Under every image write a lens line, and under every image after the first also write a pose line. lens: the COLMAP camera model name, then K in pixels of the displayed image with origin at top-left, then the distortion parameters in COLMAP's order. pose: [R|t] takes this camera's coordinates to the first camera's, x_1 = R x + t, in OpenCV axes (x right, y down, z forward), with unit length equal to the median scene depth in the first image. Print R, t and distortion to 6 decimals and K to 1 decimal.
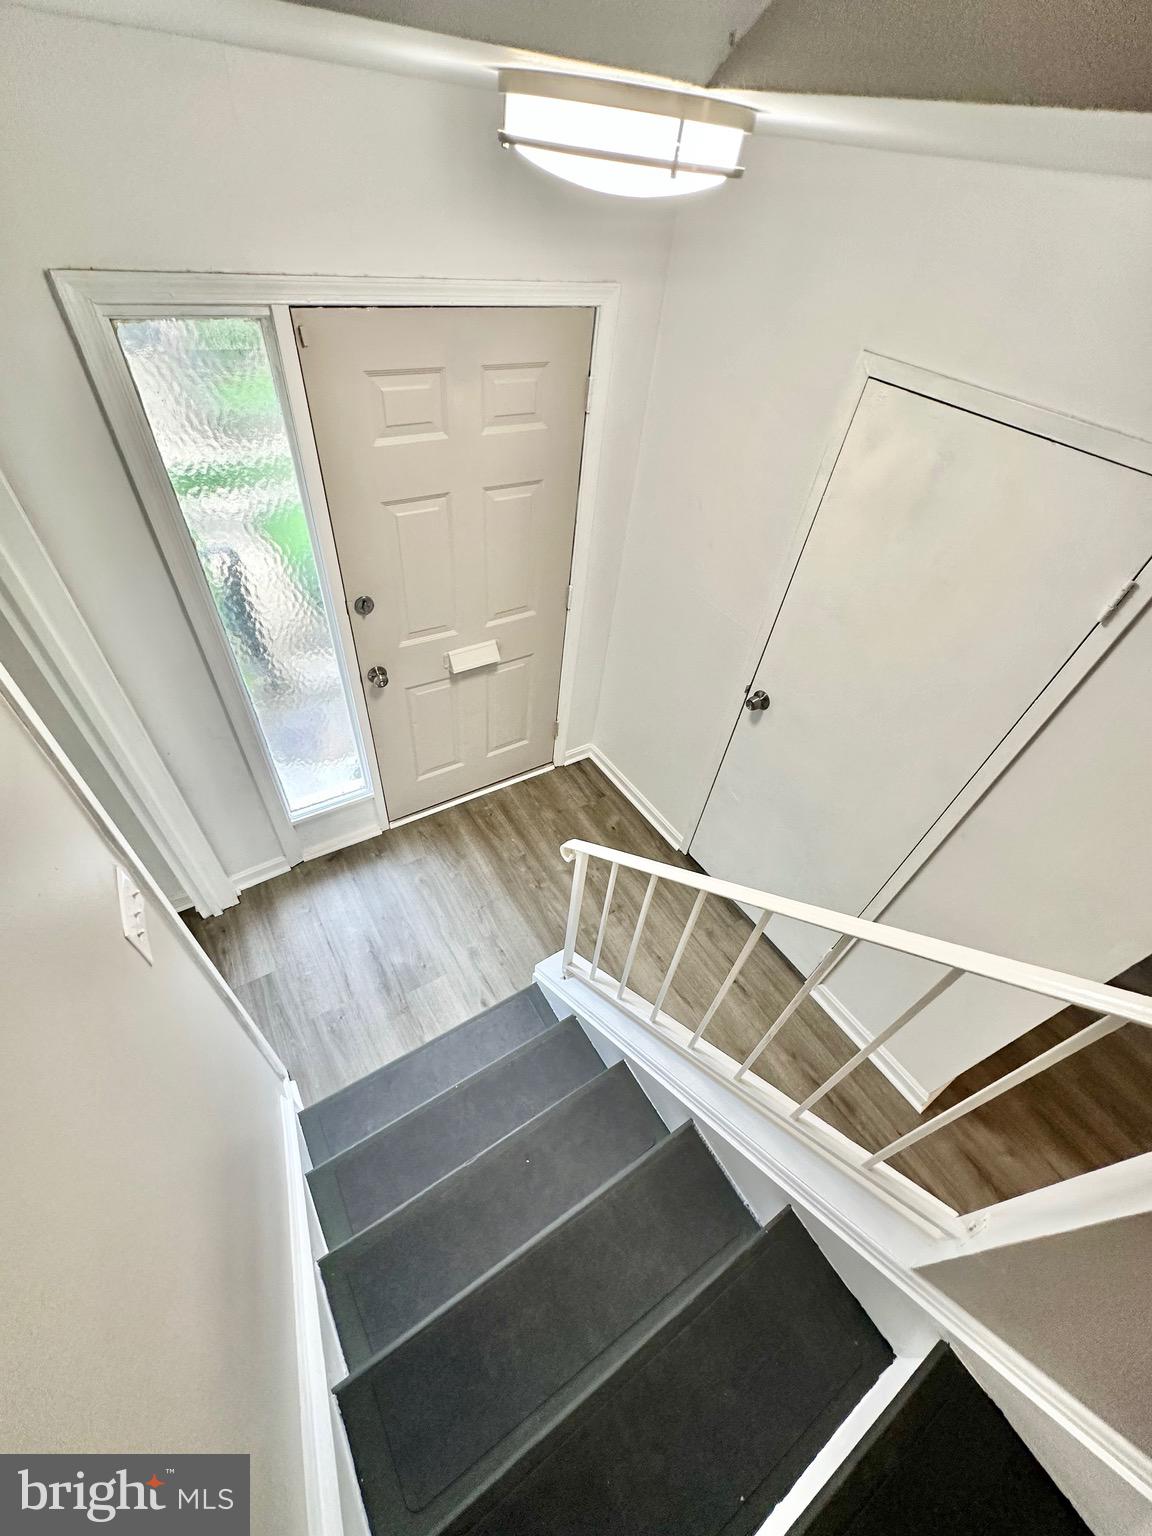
lens RADIAL K [[611.1, 0, 584.3], [0, 611.1, 770.5], [0, 0, 1]] dist [-0.002019, 0.000345]
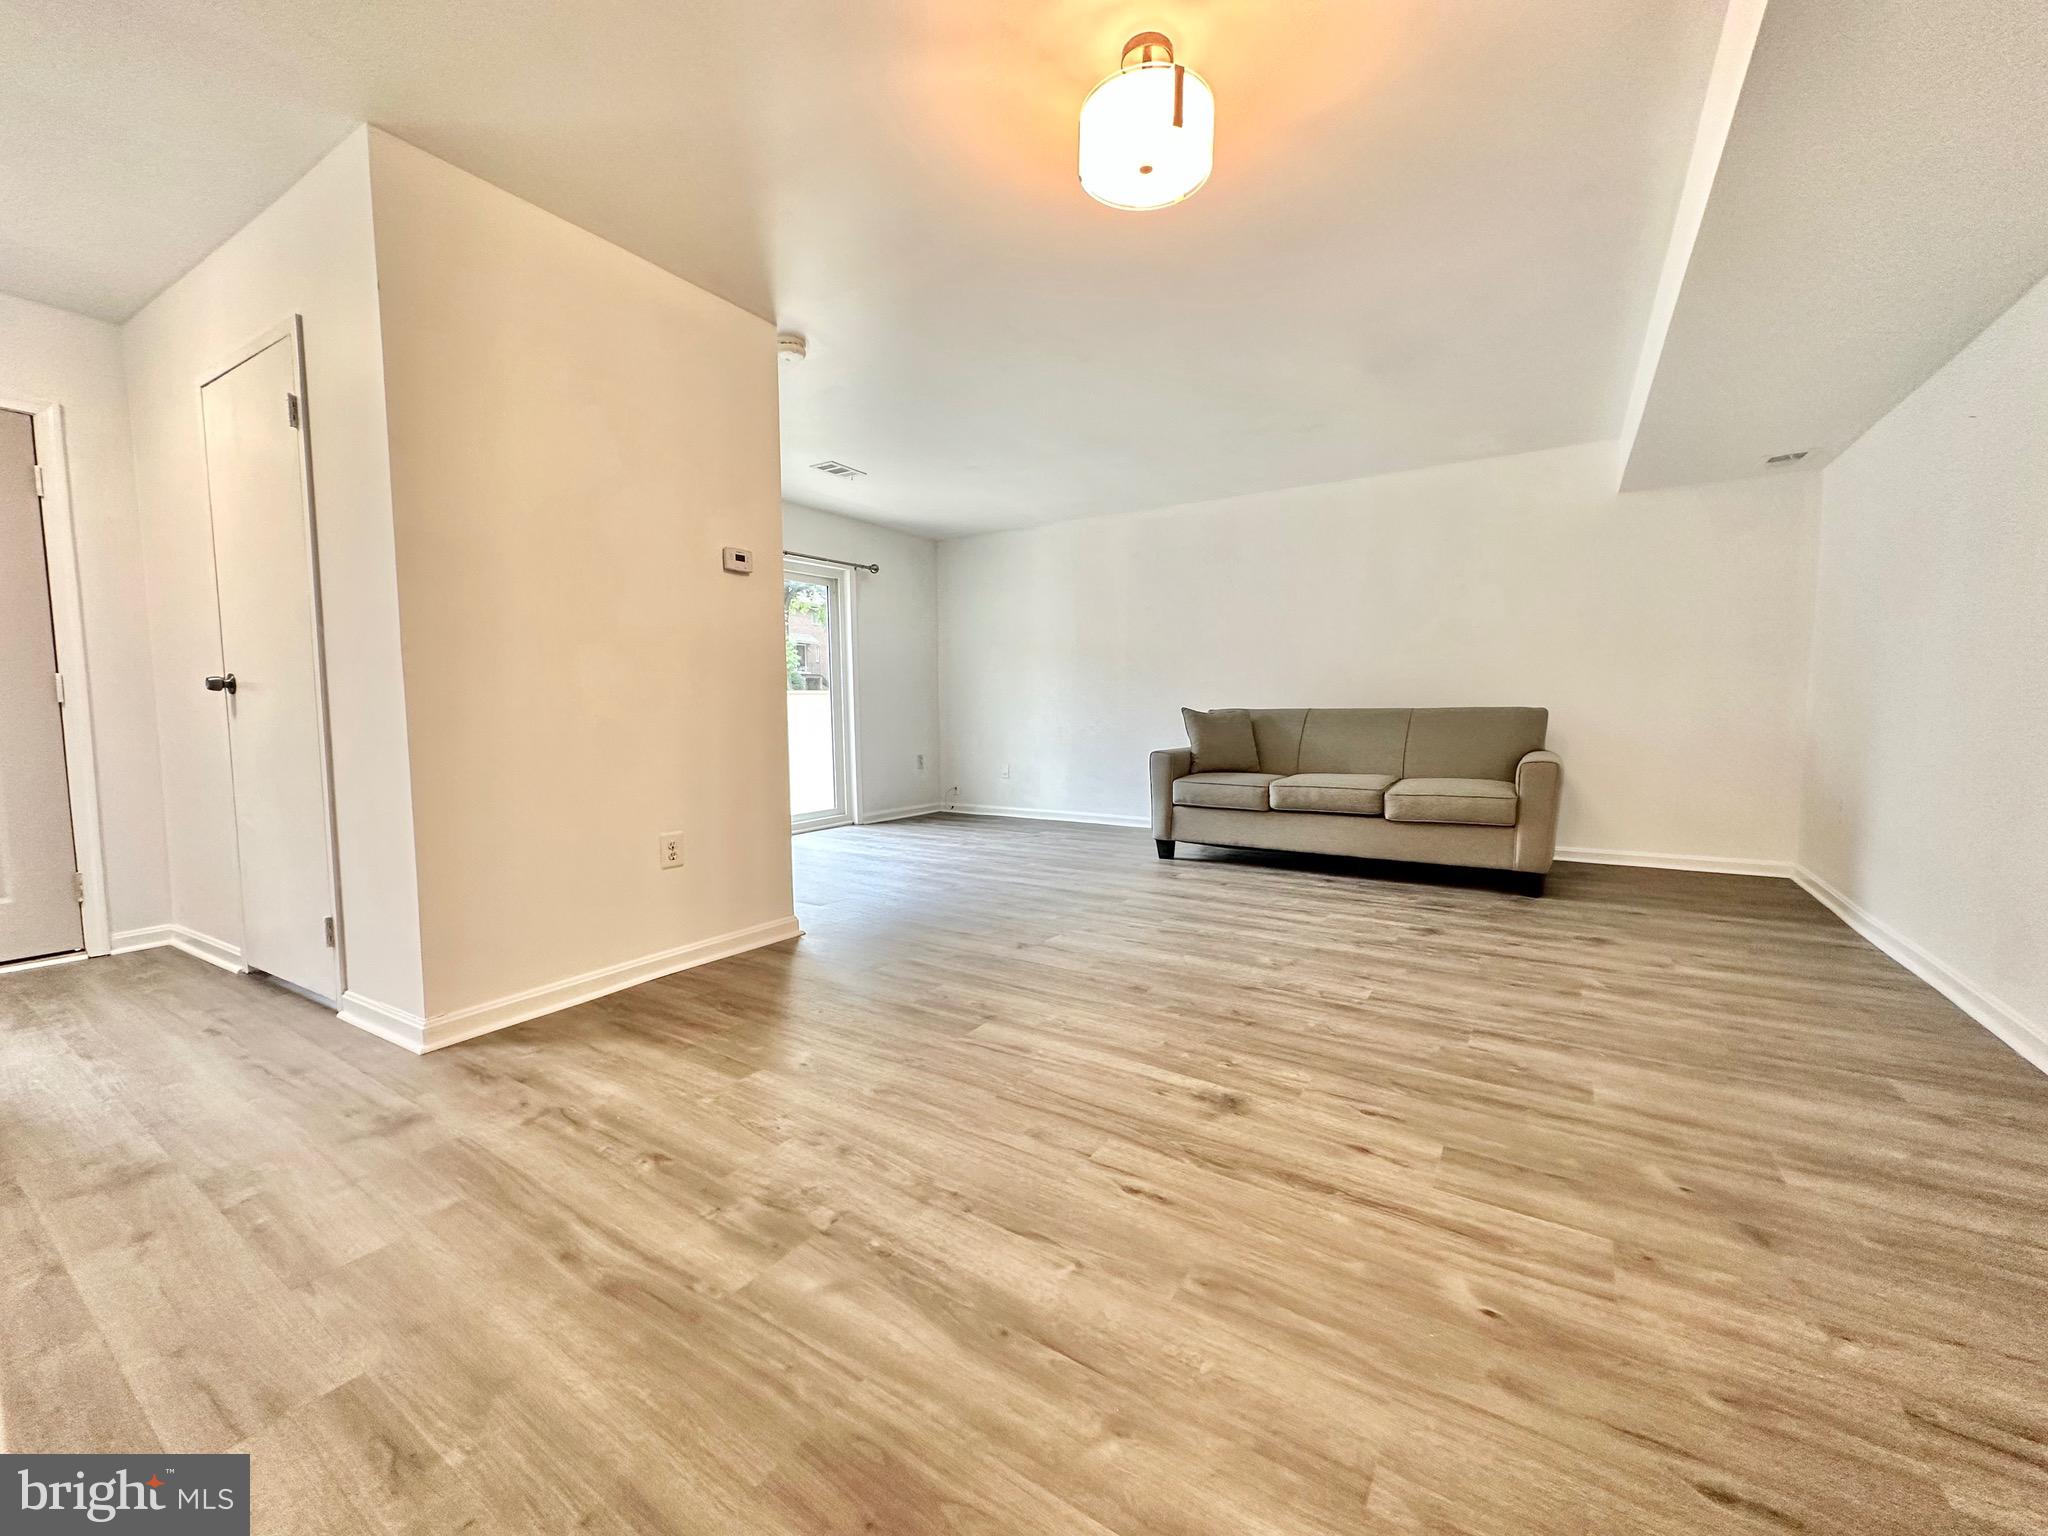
lens RADIAL K [[814.8, 0, 1032.4], [0, 814.8, 775.2], [0, 0, 1]] dist [-0.002019, 0.000345]
pose [[0.902520, -0.135889, 0.408645, 0.708657], [0.365259, 0.744217, -0.559220, 0.931065], [-0.228129, 0.653969, 0.721306, -0.080089]]
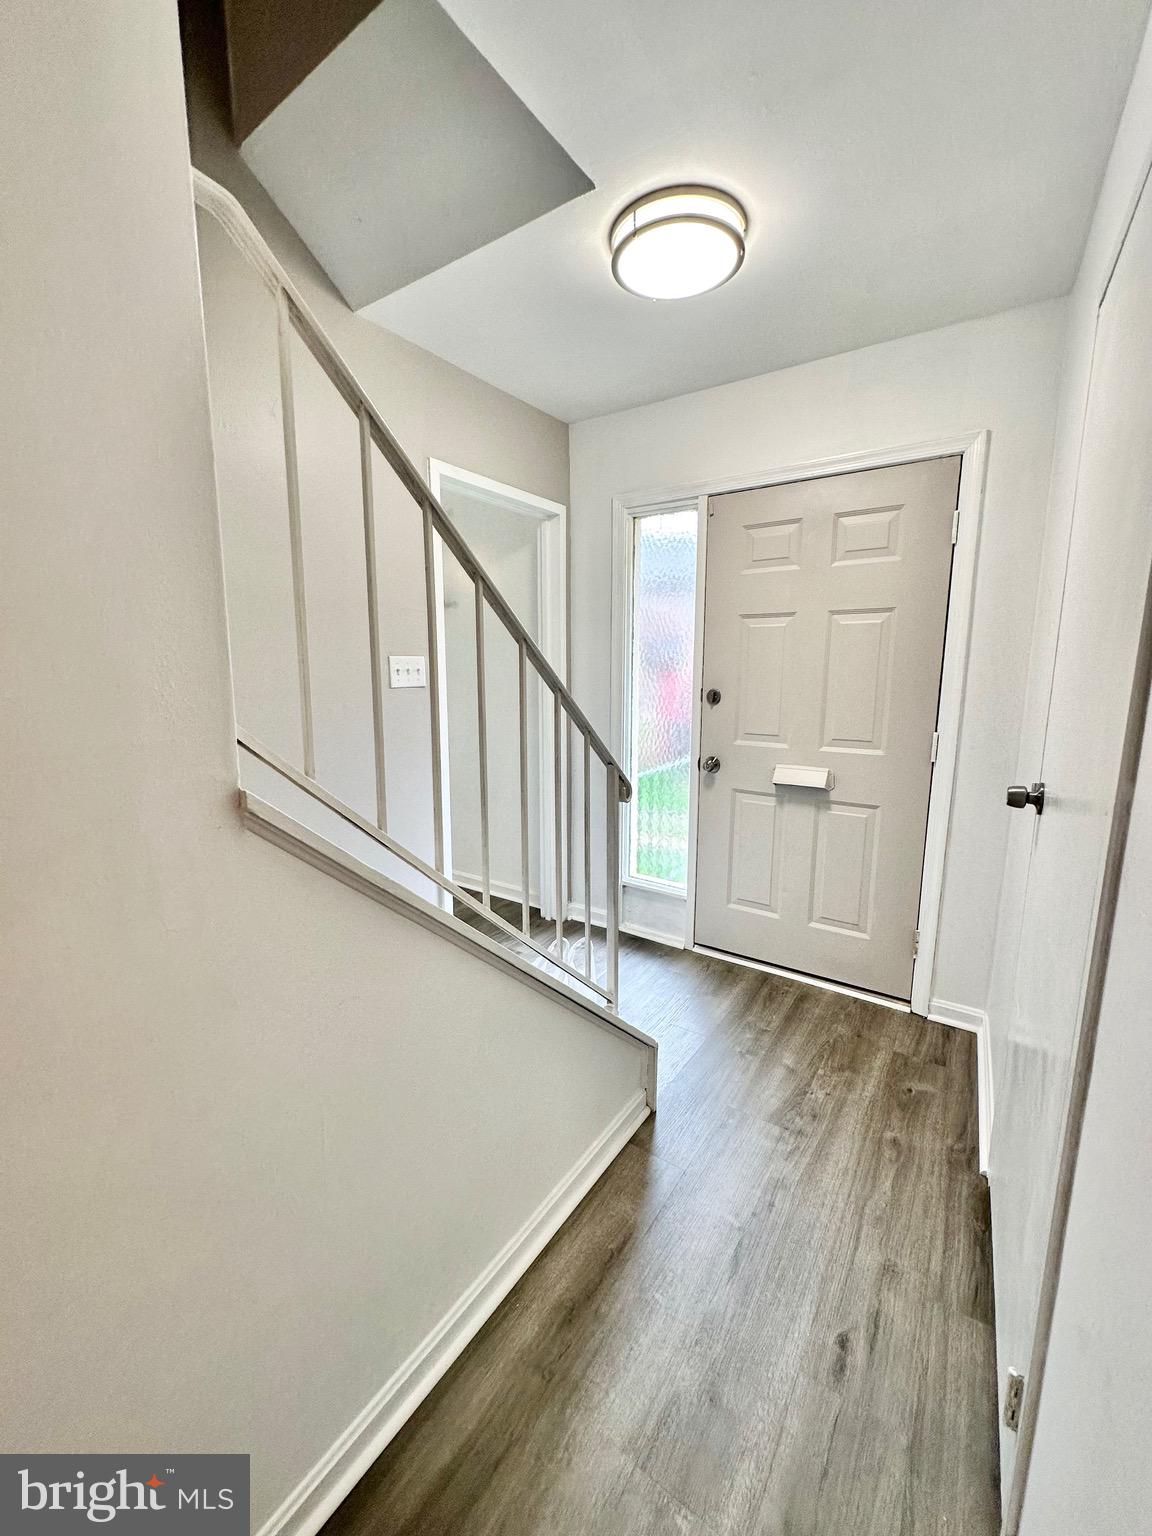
lens RADIAL K [[611.1, 0, 579.1], [0, 611.1, 768.1], [0, 0, 1]] dist [-0.002019, 0.000345]
pose [[0.395145, 0.048955, -0.917313, 0.535826], [-0.632268, 0.738906, -0.232925, 0.238524], [0.666406, 0.672027, 0.322928, 0.389394]]
